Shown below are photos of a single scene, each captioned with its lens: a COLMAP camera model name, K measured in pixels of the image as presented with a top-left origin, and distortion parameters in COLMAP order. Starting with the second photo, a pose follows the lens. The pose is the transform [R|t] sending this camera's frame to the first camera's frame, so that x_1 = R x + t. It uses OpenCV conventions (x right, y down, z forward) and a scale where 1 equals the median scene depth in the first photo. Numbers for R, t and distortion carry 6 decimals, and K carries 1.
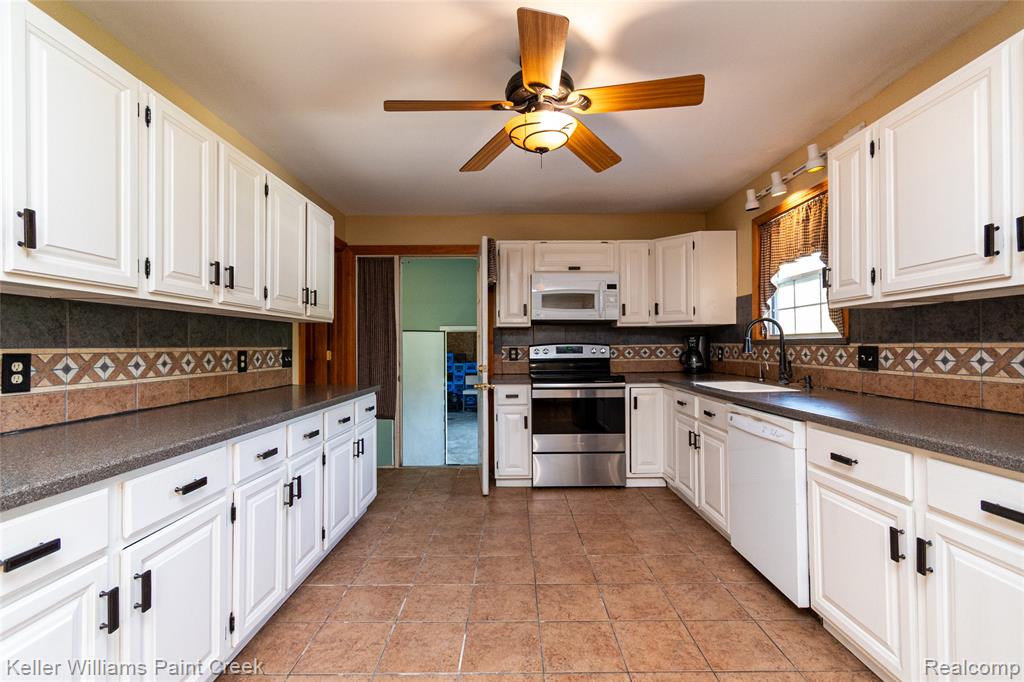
lens RADIAL K [[460.1, 0, 511.5], [0, 460.1, 345.8], [0, 0, 1]] dist [-0.004974, 0.001755]
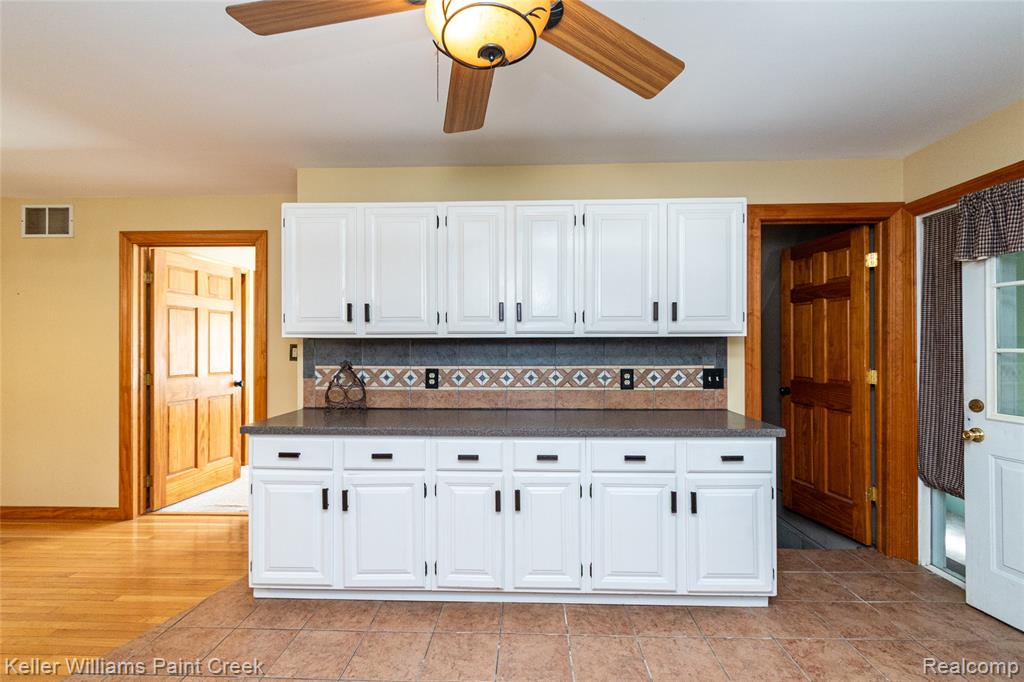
lens RADIAL K [[460.1, 0, 514.2], [0, 460.1, 344.5], [0, 0, 1]] dist [-0.004974, 0.001755]
pose [[-0.033469, -0.000848, -0.999439, 0.449023], [0.003829, 0.999992, -0.000977, -0.042918], [0.999432, -0.003860, -0.033466, 0.740643]]
